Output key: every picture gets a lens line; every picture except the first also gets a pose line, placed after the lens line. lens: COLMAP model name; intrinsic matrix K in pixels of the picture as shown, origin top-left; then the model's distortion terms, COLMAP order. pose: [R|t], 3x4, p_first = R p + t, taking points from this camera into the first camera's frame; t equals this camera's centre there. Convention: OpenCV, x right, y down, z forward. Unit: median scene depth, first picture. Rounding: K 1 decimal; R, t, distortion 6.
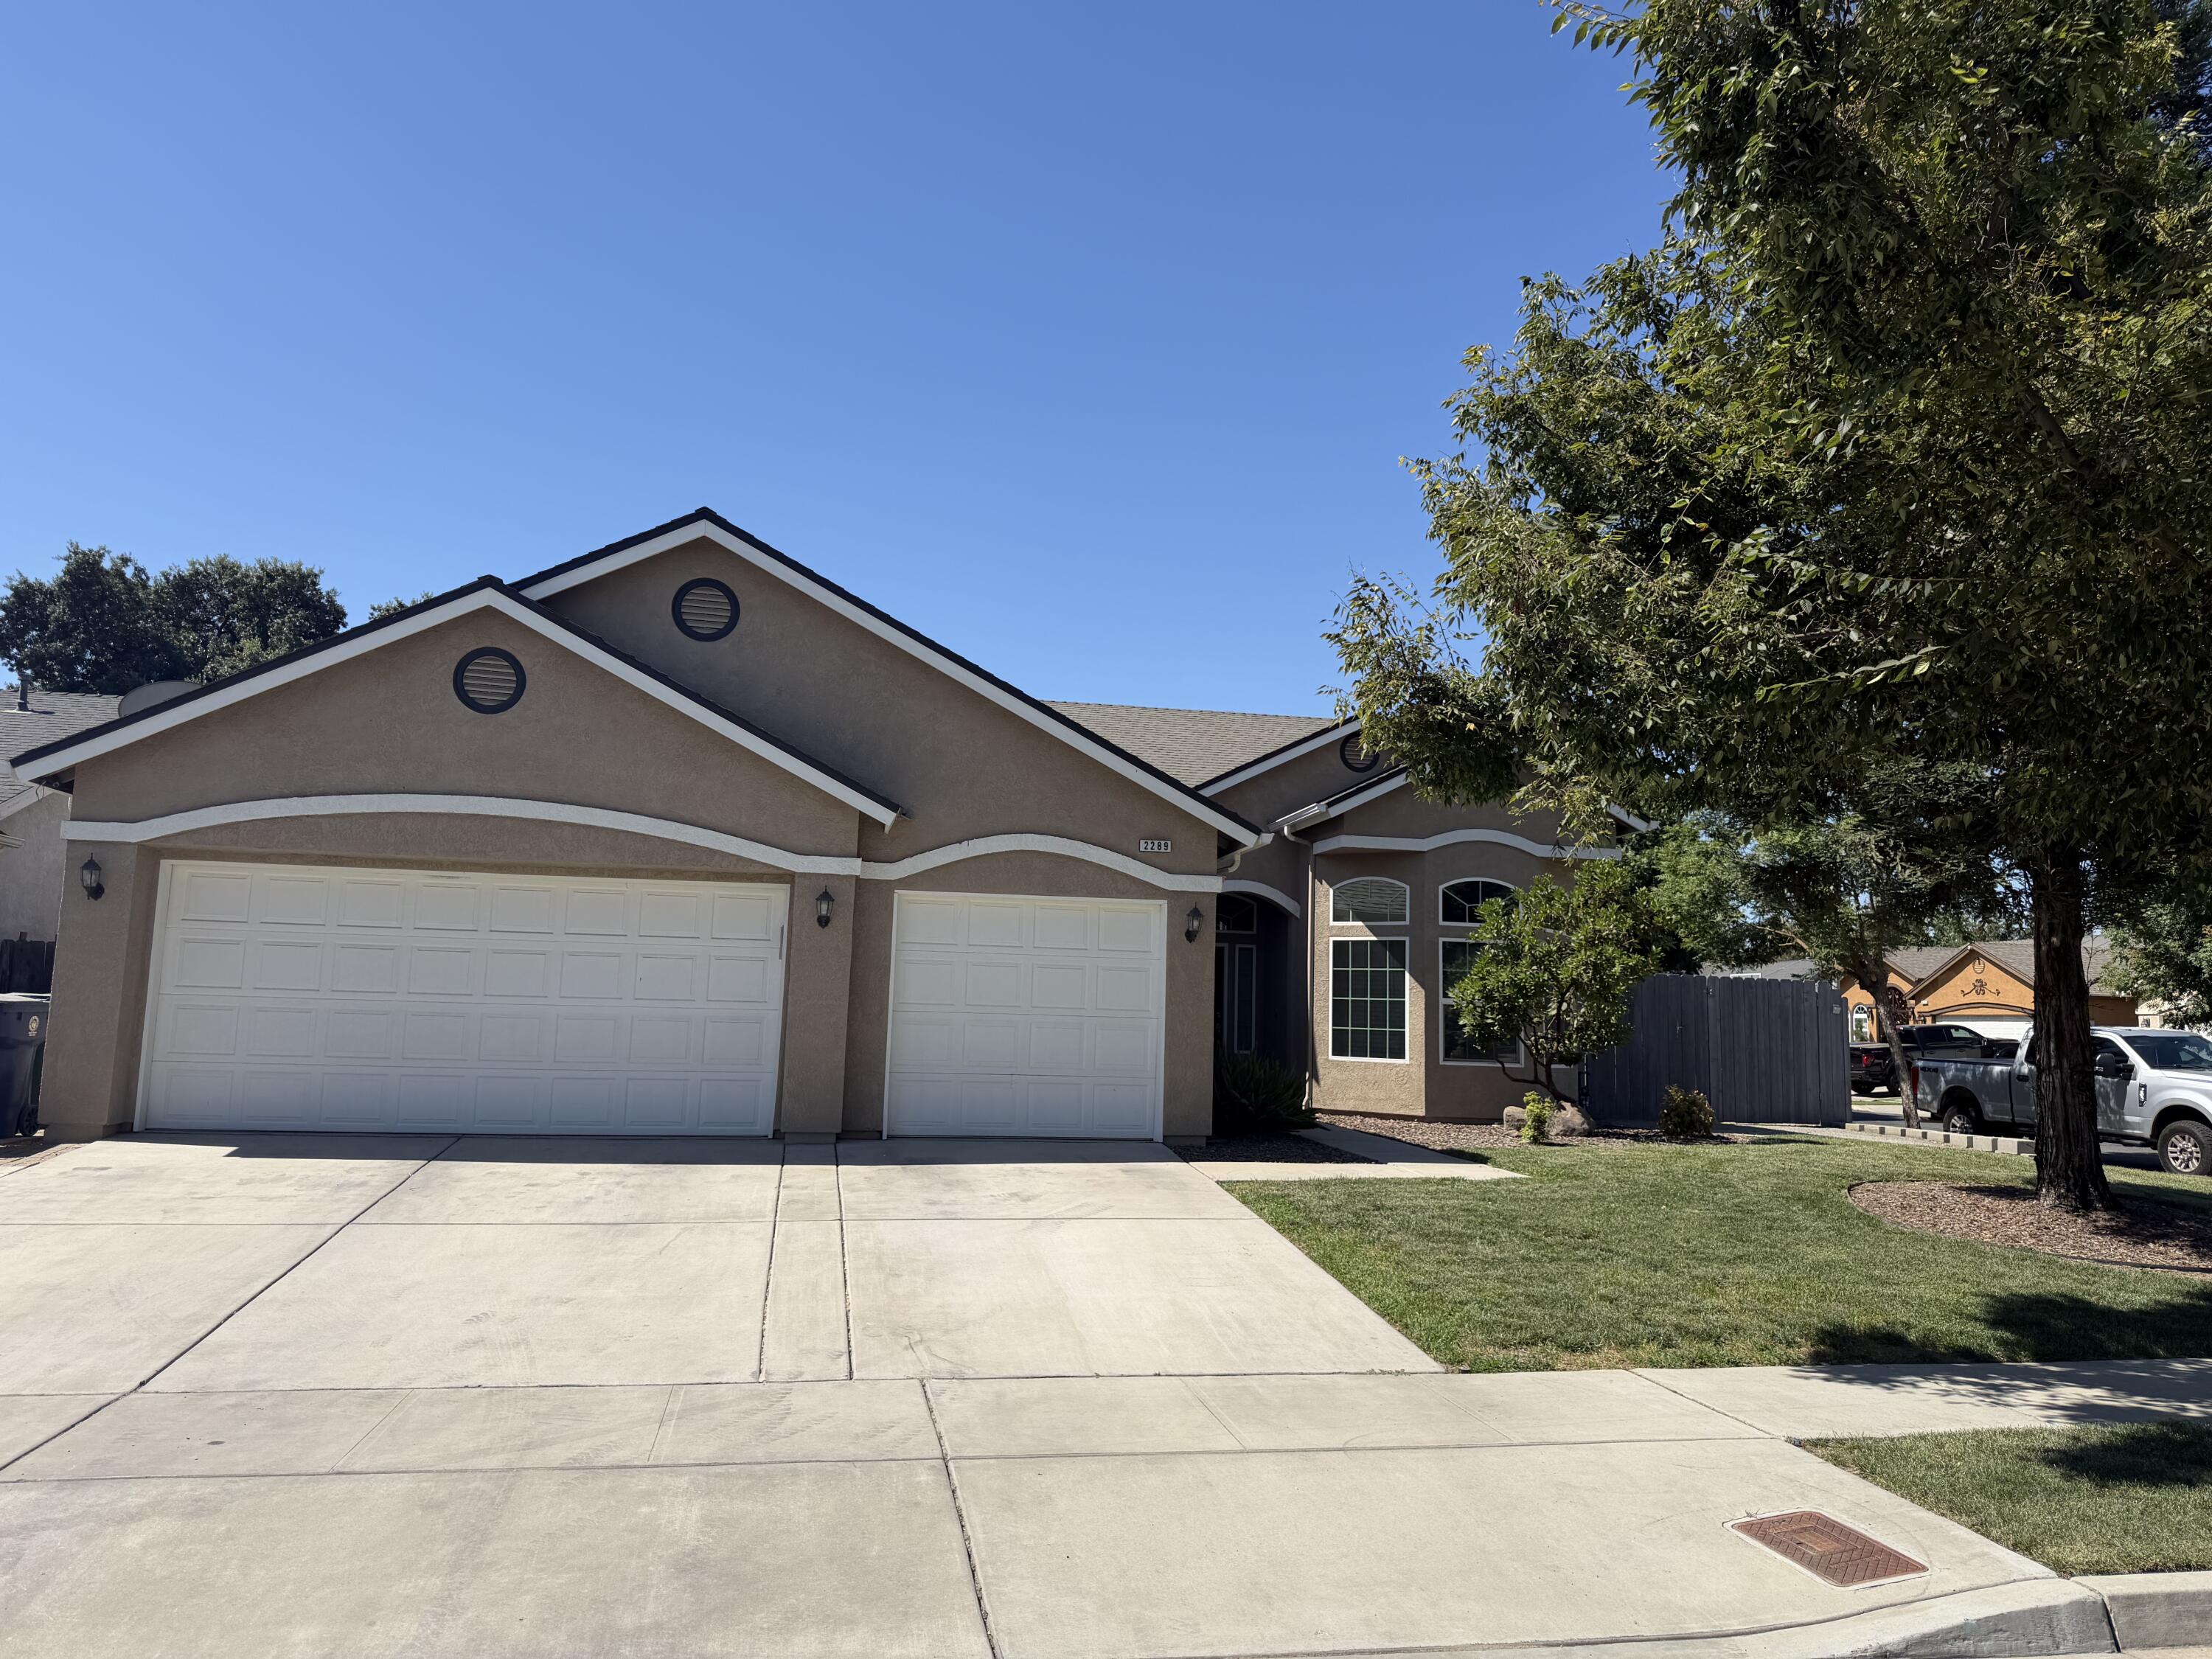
lens RADIAL K [[1562.1, 0, 1103.3], [0, 1562.1, 841.4], [0, 0, 1]] dist [0.057856, -0.077283]
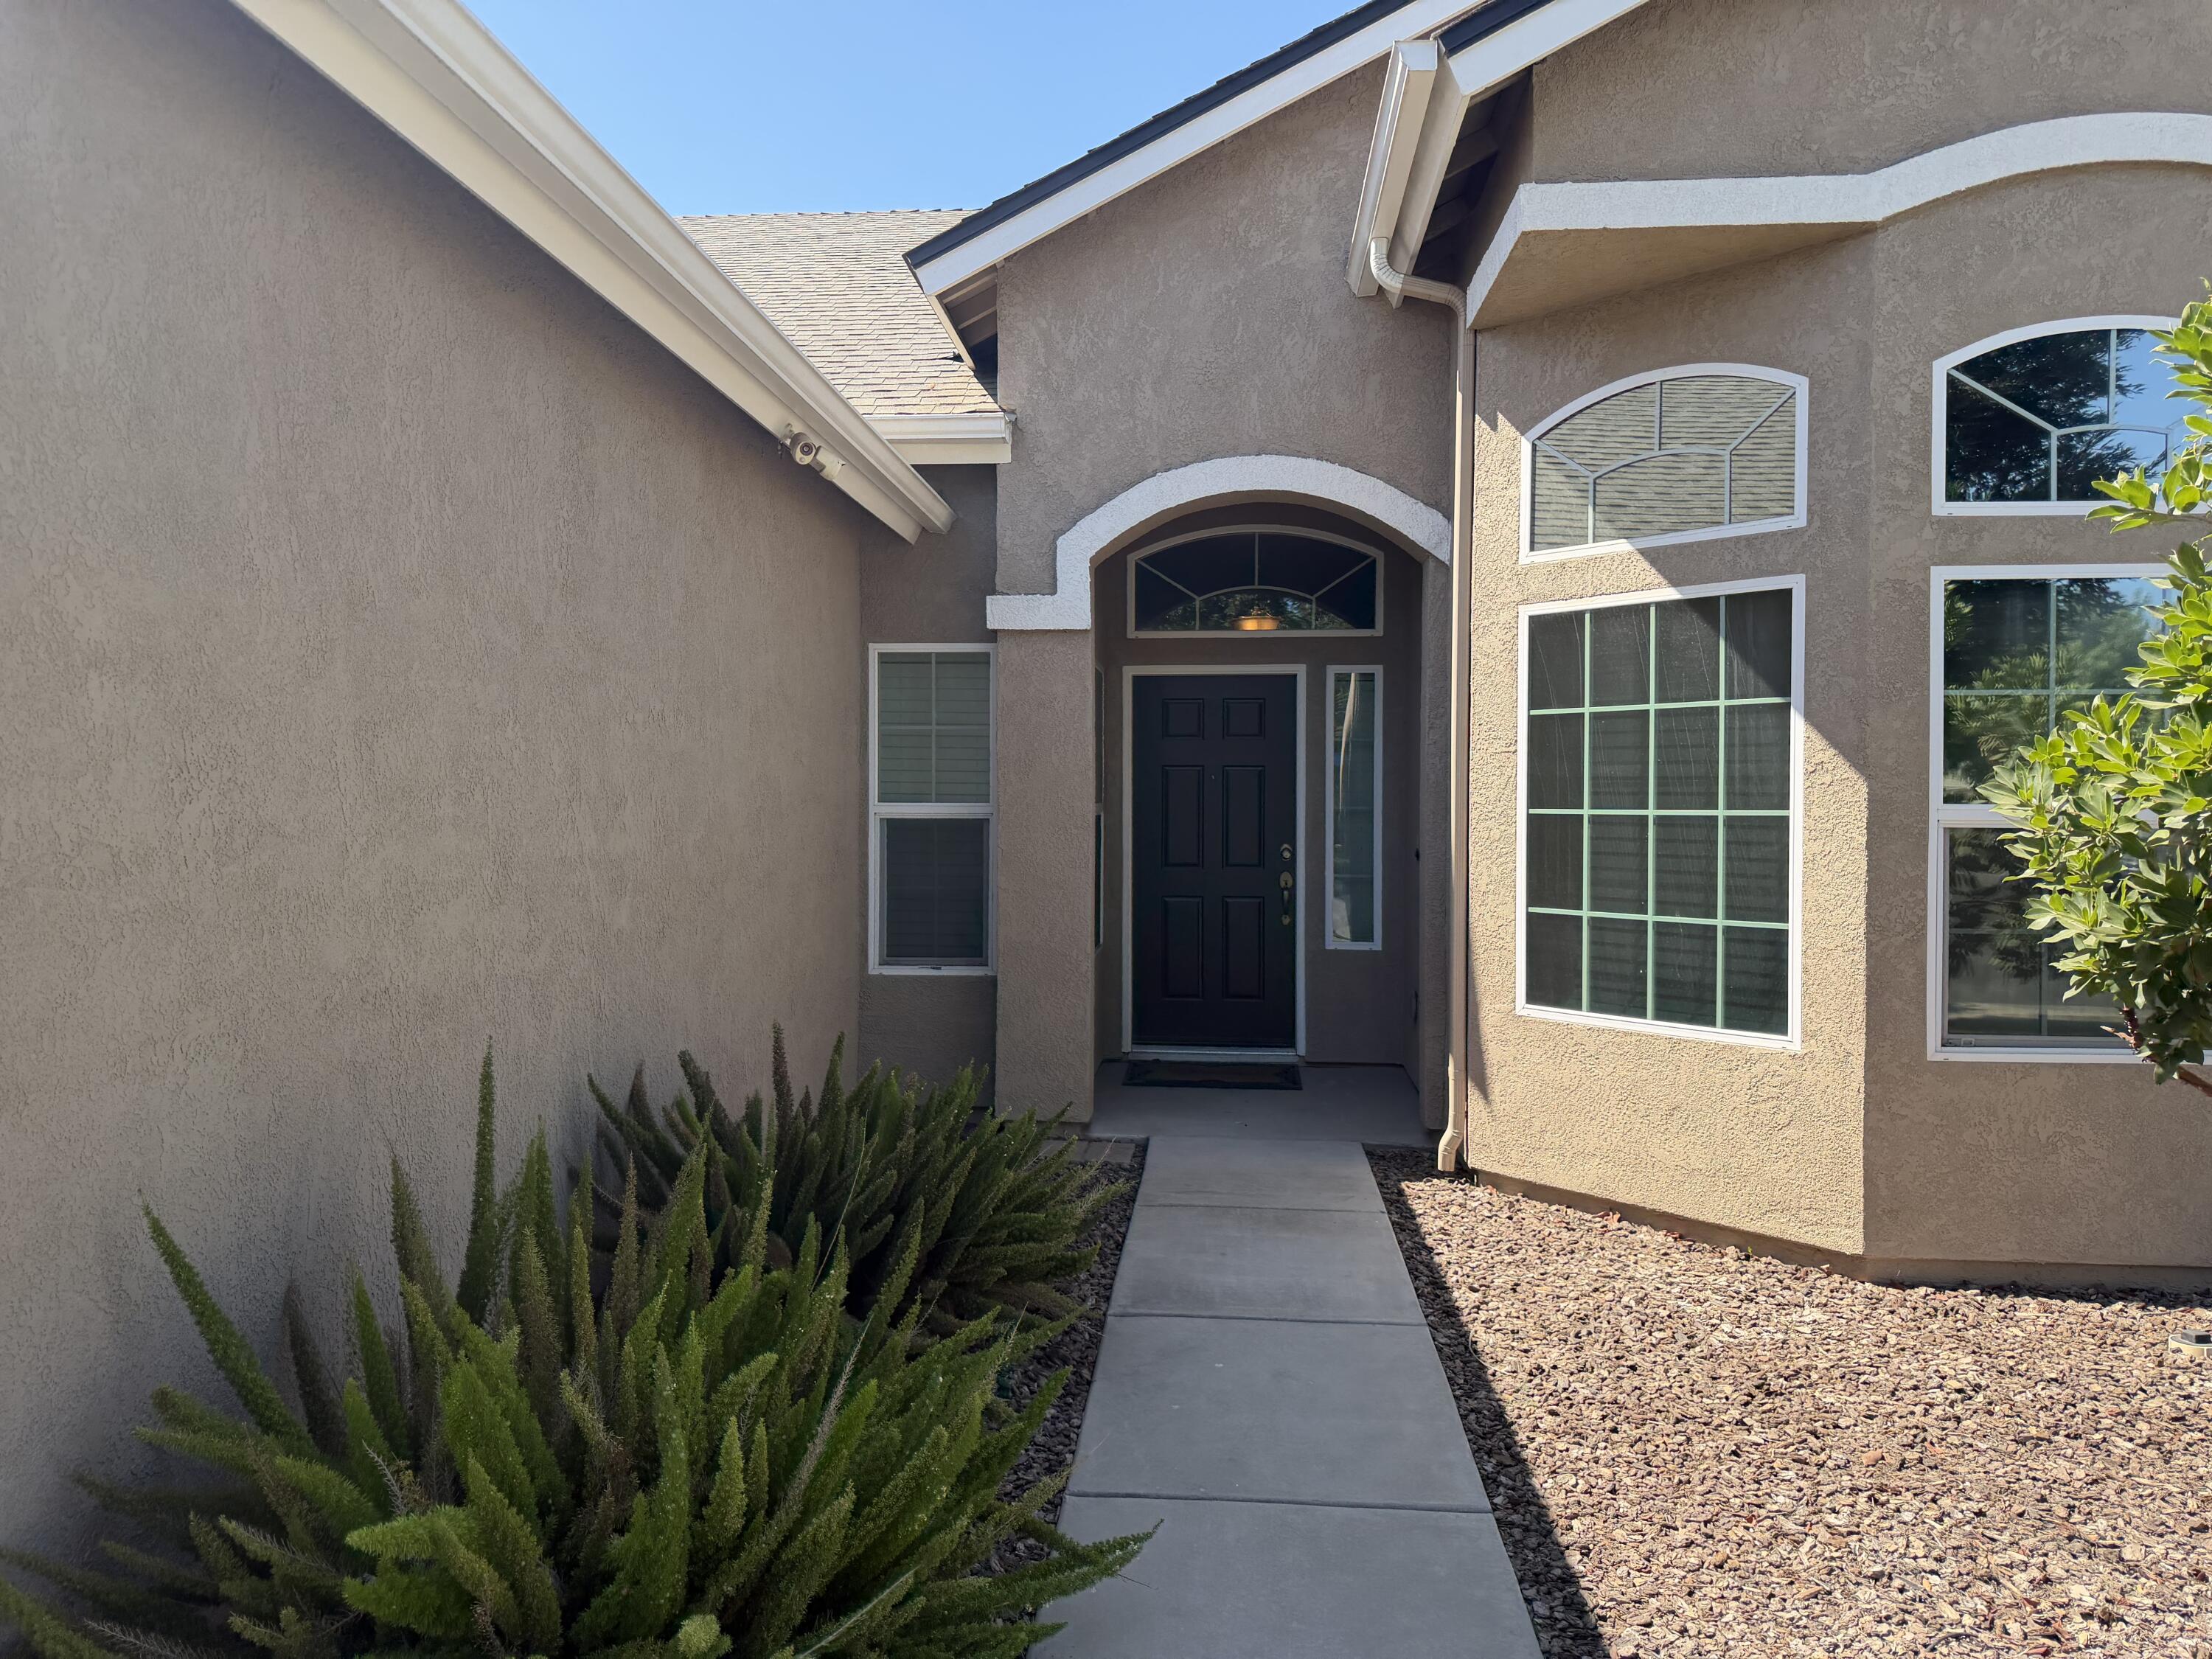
lens RADIAL K [[1555.1, 0, 1113.7], [0, 1555.1, 822.0], [0, 0, 1]] dist [0.007589, -0.012671]
pose [[0.964975, -0.016685, -0.261810, 0.150208], [0.047410, 0.992635, 0.111481, 0.067234], [0.258022, -0.119989, 0.958659, 0.711962]]
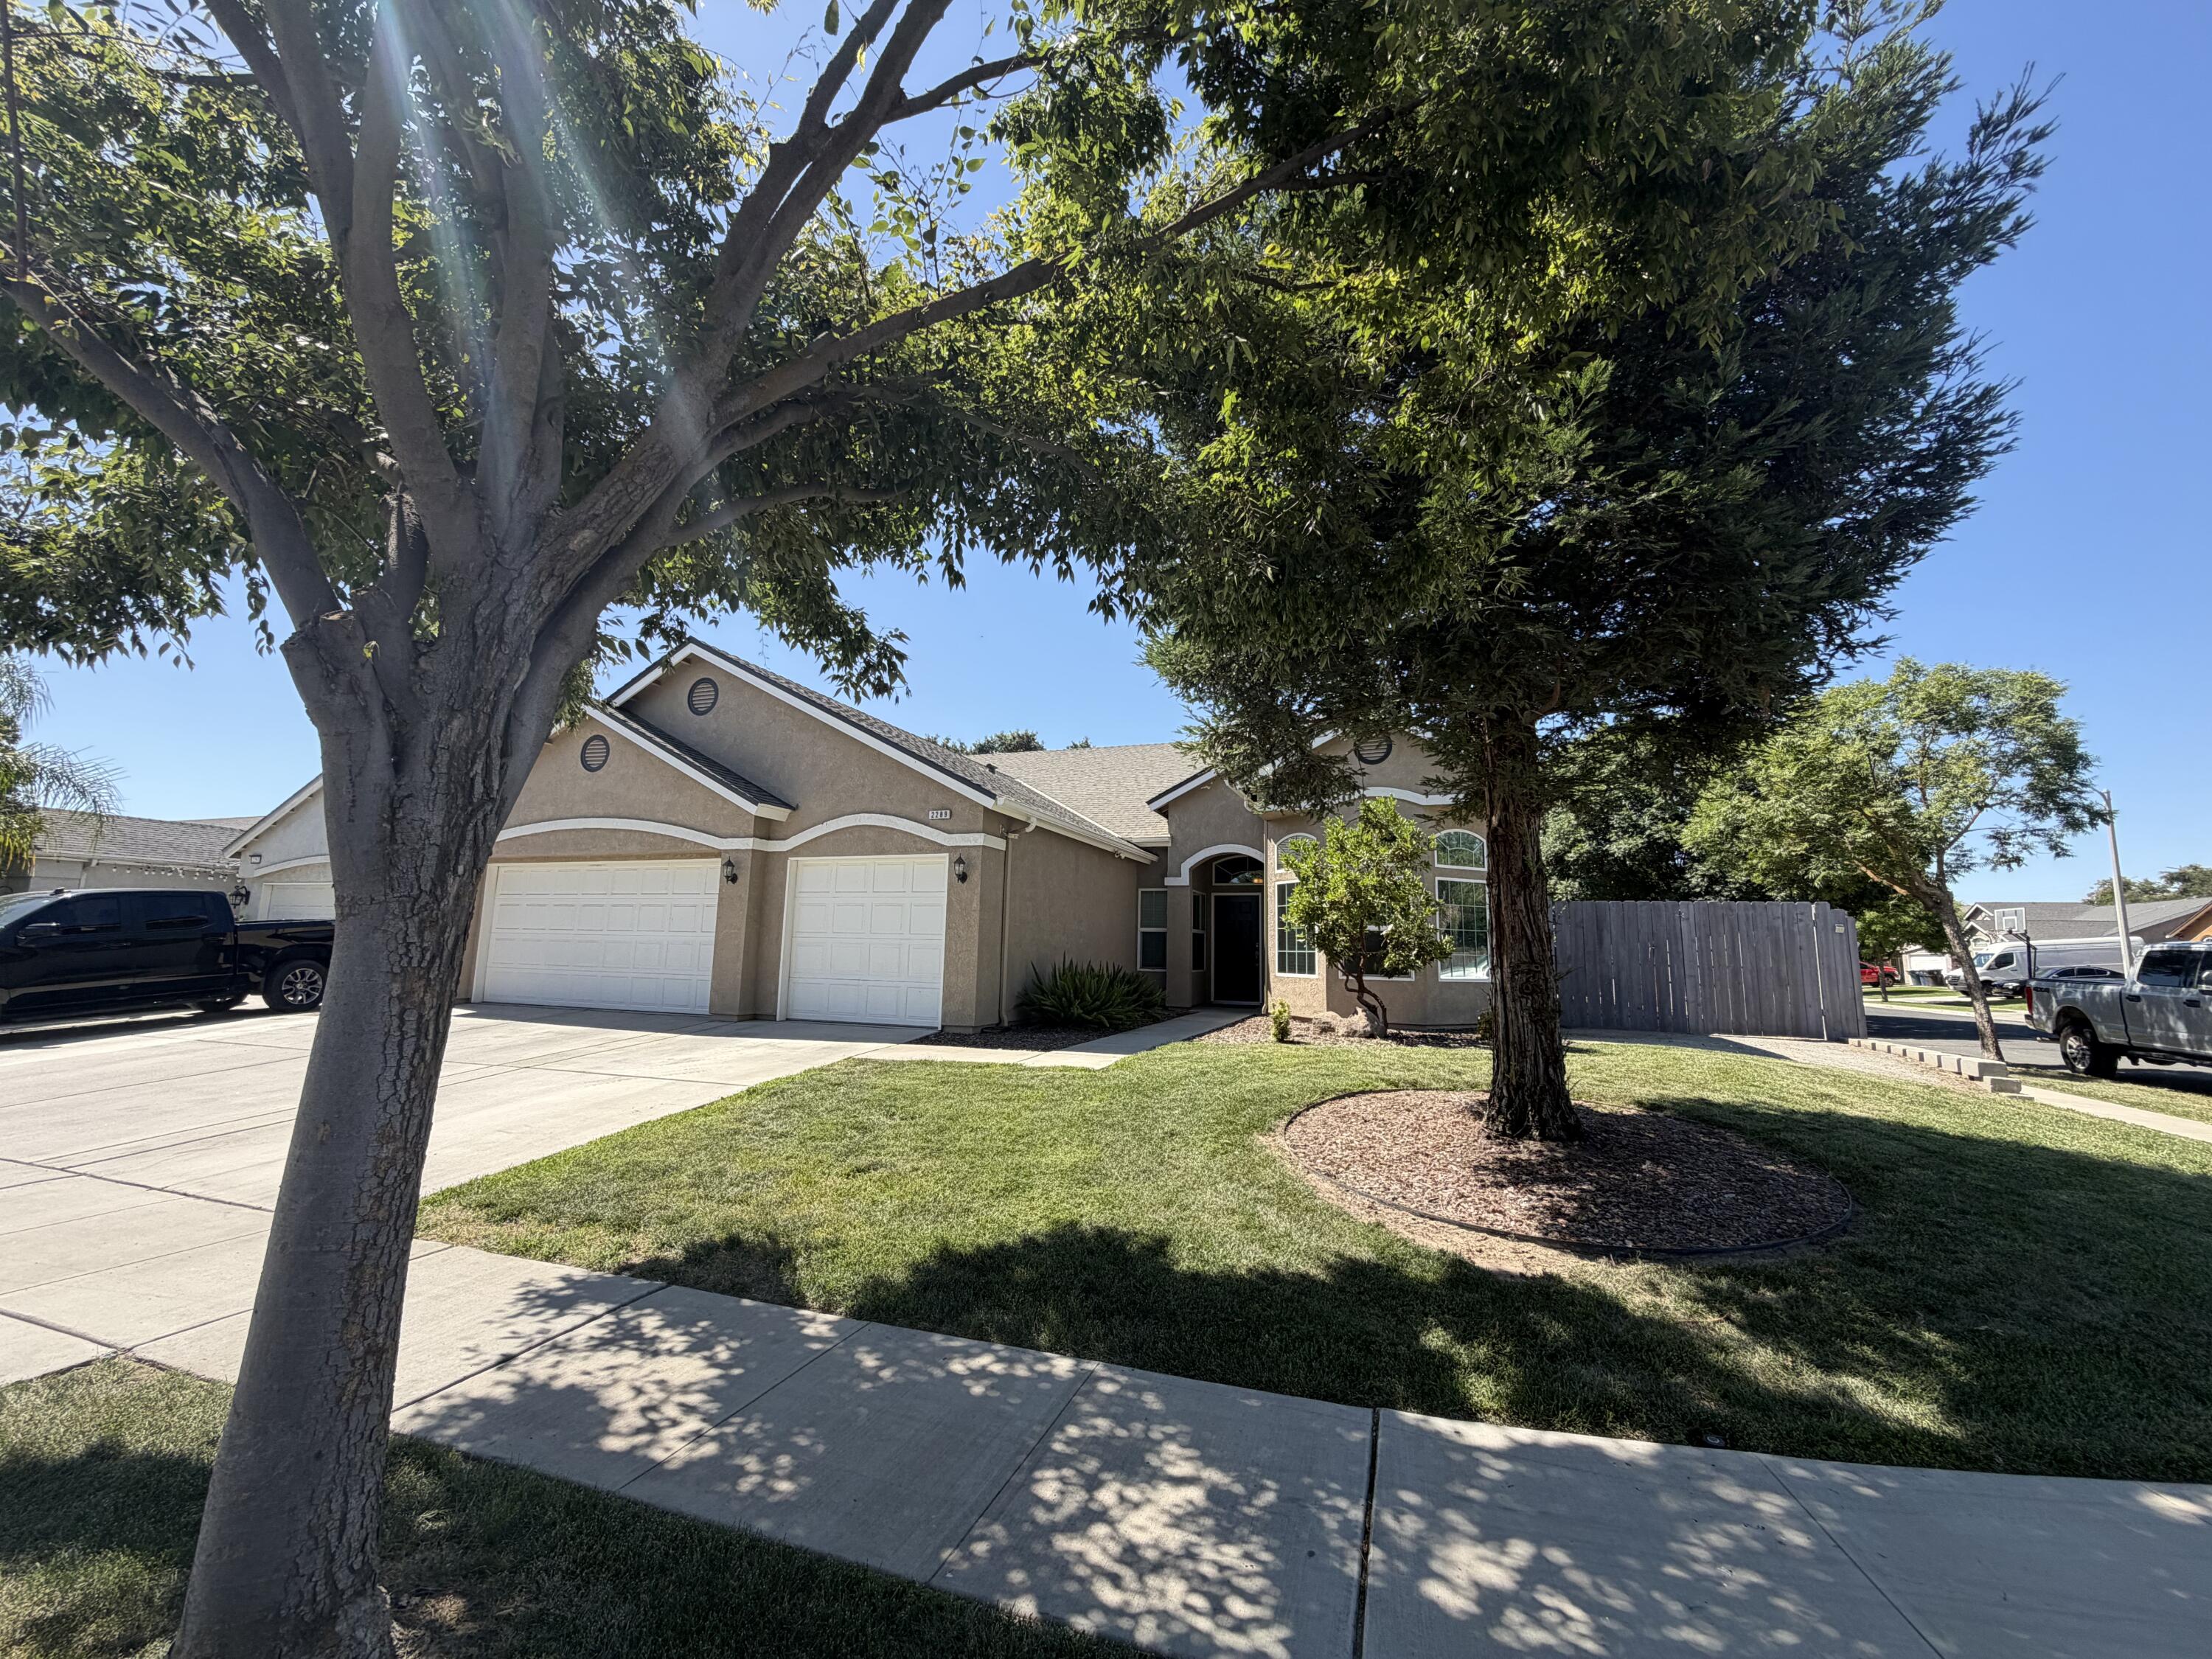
lens RADIAL K [[883.6, 0, 1106.0], [0, 883.6, 829.5], [0, 0, 1]] dist [0.002437, 0.000007]
pose [[0.858080, -0.081639, -0.506985, 0.414704], [0.062817, 0.996555, -0.054155, 0.050436], [0.509660, 0.014622, 0.860252, 0.294003]]
